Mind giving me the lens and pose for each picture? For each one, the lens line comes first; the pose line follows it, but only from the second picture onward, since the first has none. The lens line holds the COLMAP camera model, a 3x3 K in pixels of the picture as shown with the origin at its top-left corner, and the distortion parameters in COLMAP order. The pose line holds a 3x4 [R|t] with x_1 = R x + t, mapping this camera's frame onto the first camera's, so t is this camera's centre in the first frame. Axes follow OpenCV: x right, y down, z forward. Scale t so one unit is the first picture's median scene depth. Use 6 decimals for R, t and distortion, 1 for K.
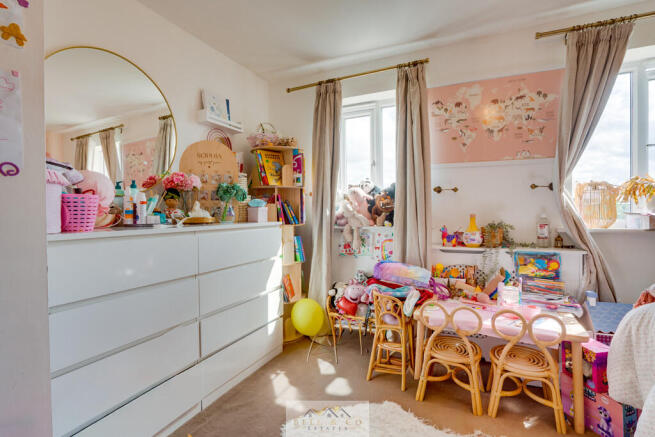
lens RADIAL K [[327.8, 0, 325.8], [0, 327.8, 211.0], [0, 0, 1]] dist [-0.029699, 0.014449]
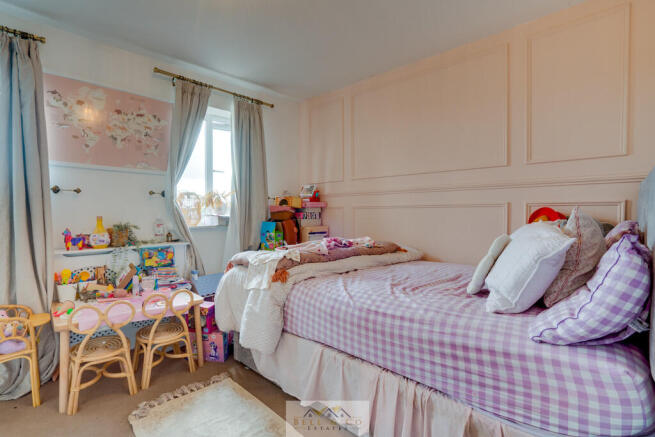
lens RADIAL K [[327.8, 0, 325.8], [0, 327.8, 211.0], [0, 0, 1]] dist [-0.029699, 0.014449]
pose [[0.300594, 0.011948, 0.953677, -0.326208], [-0.001318, 0.999926, -0.012112, 0.005695], [-0.953751, 0.002384, 0.300588, 0.019324]]
